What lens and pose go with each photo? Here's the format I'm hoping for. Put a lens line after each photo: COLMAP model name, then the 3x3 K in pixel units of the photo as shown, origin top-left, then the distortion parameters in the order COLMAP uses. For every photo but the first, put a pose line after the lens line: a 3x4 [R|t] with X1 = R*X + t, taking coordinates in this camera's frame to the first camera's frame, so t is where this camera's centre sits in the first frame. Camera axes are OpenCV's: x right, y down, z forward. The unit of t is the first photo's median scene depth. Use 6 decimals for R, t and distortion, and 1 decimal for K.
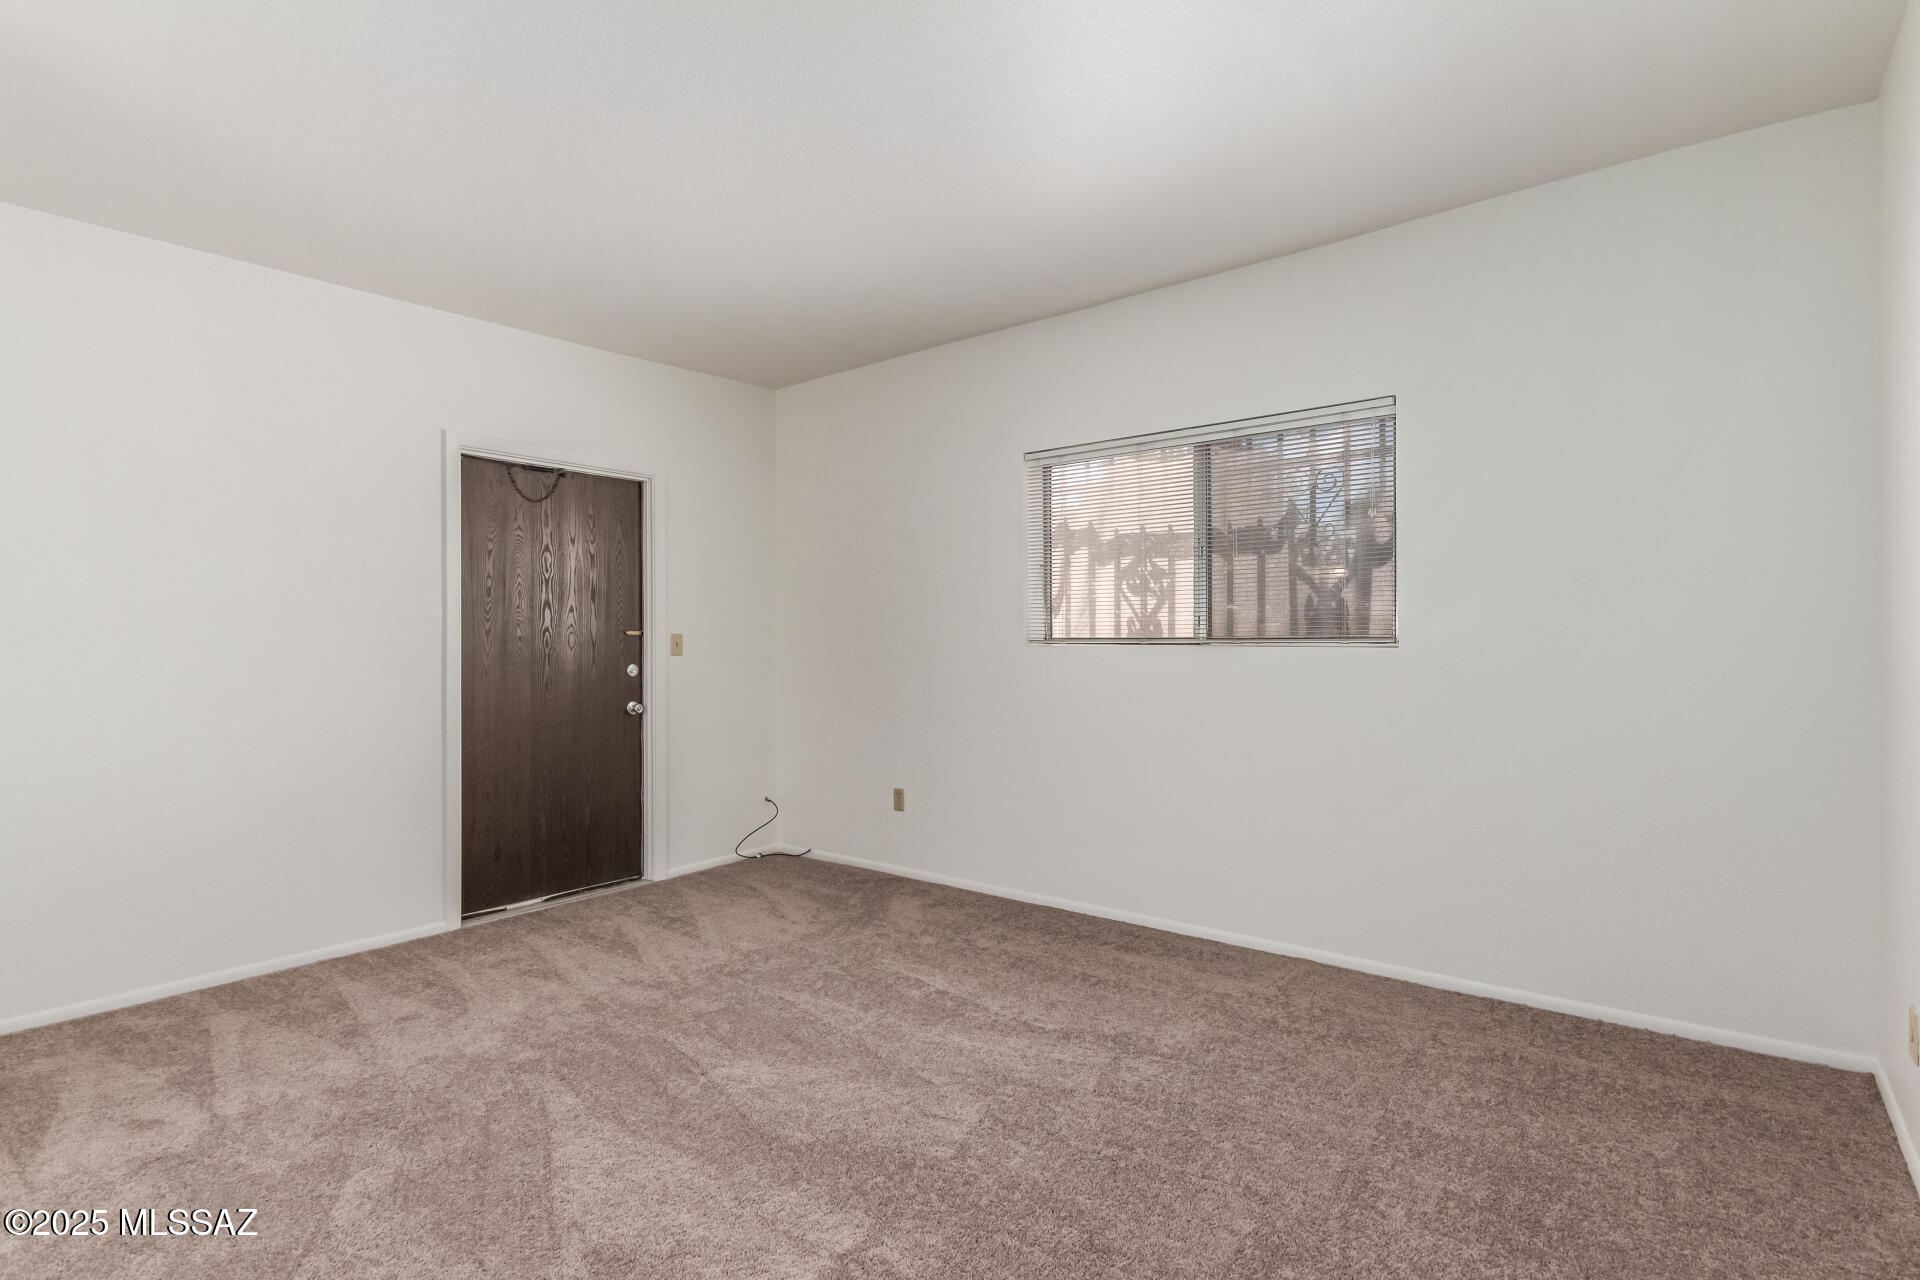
lens RADIAL K [[930.2, 0, 959.5], [0, 930.2, 641.7], [0, 0, 1]] dist [0.000075, -0.000432]
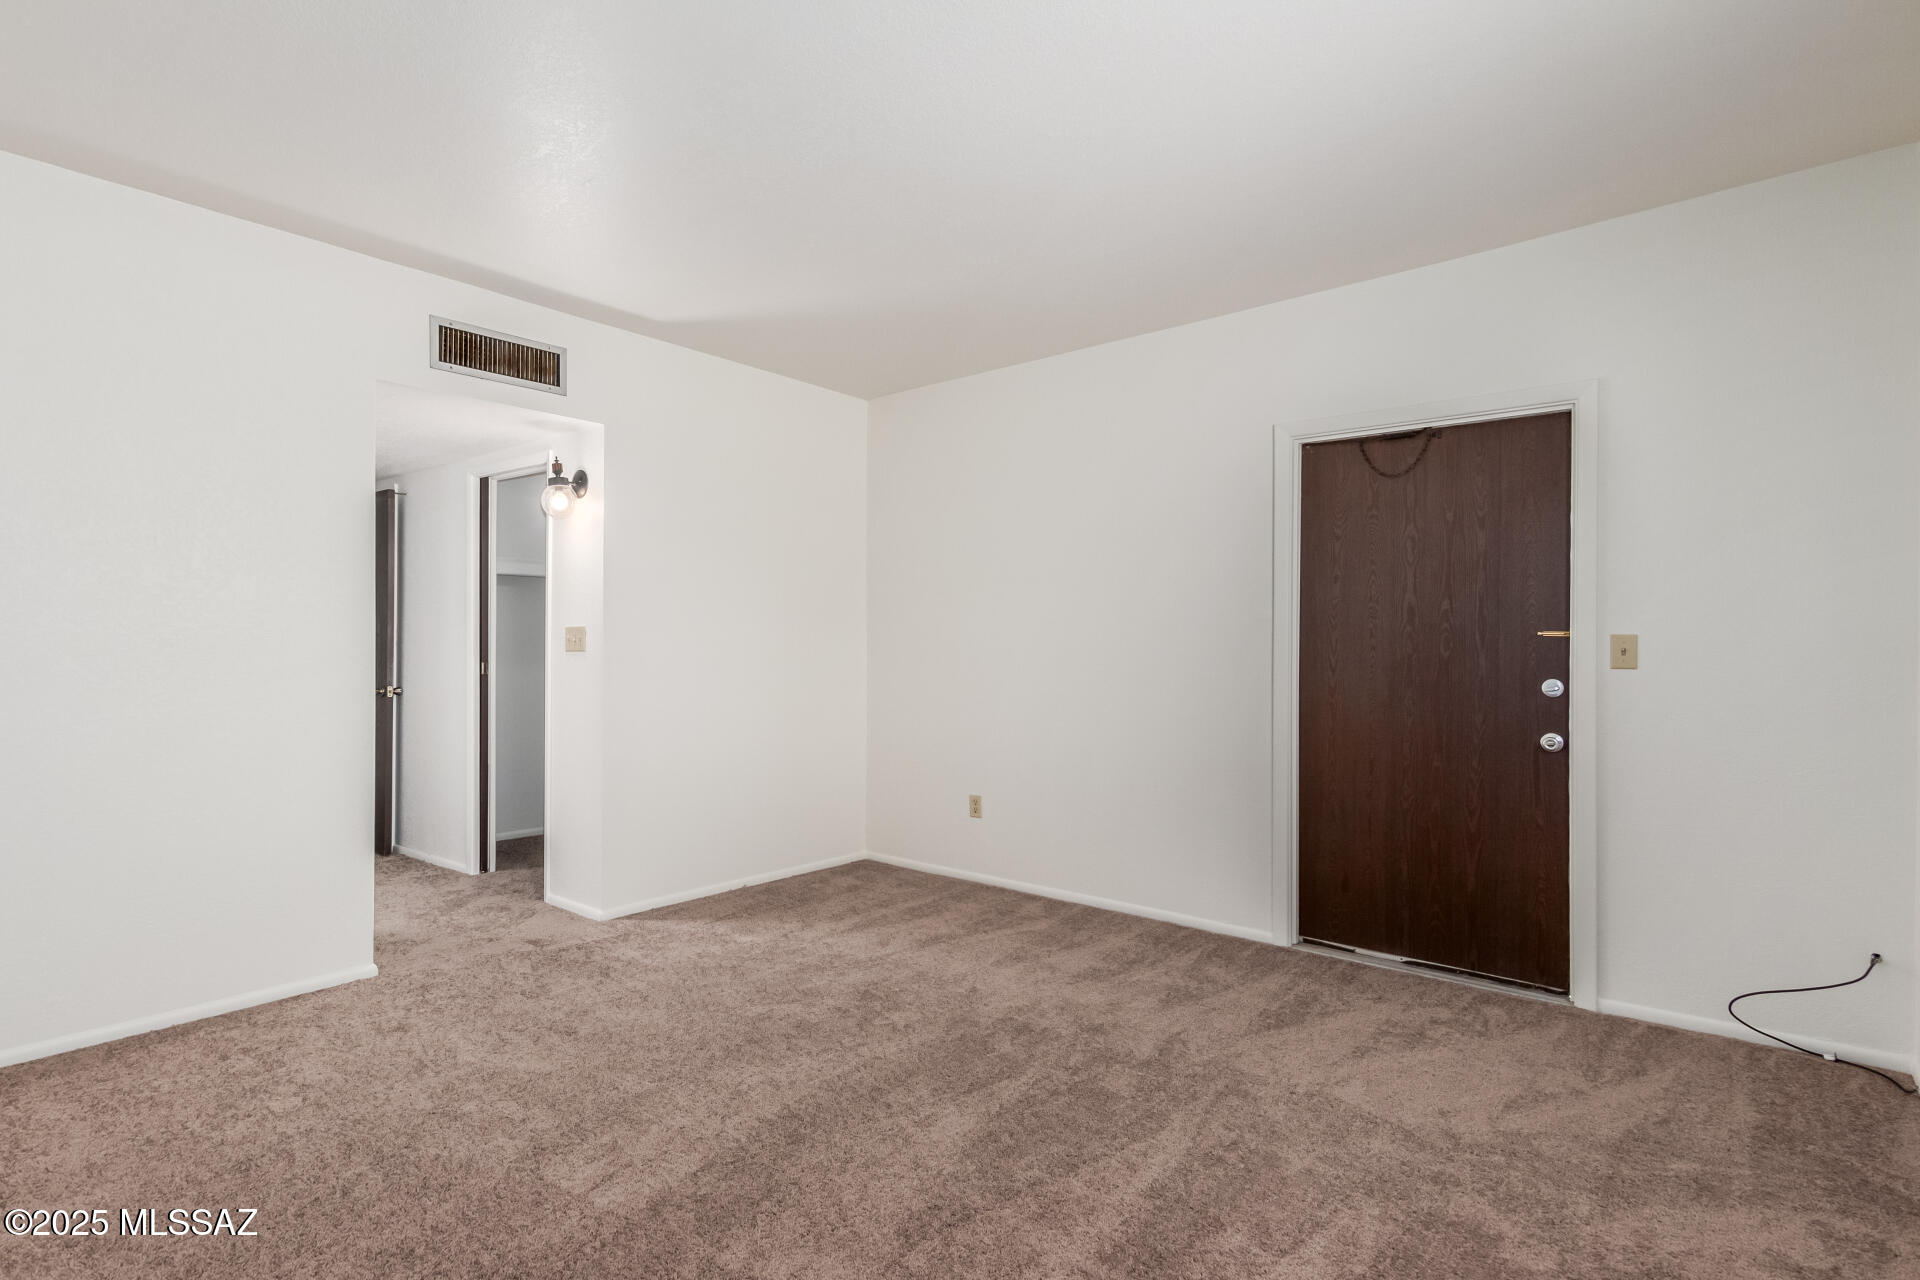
lens RADIAL K [[998.4, 0, 957.6], [0, 998.4, 640.7], [0, 0, 1]] dist [0.023262, -0.000385]
pose [[-0.037054, 0.000606, -0.999313, 0.471604], [-0.006243, 0.999980, 0.000837, -0.002792], [0.999294, 0.006270, -0.037050, 0.665168]]
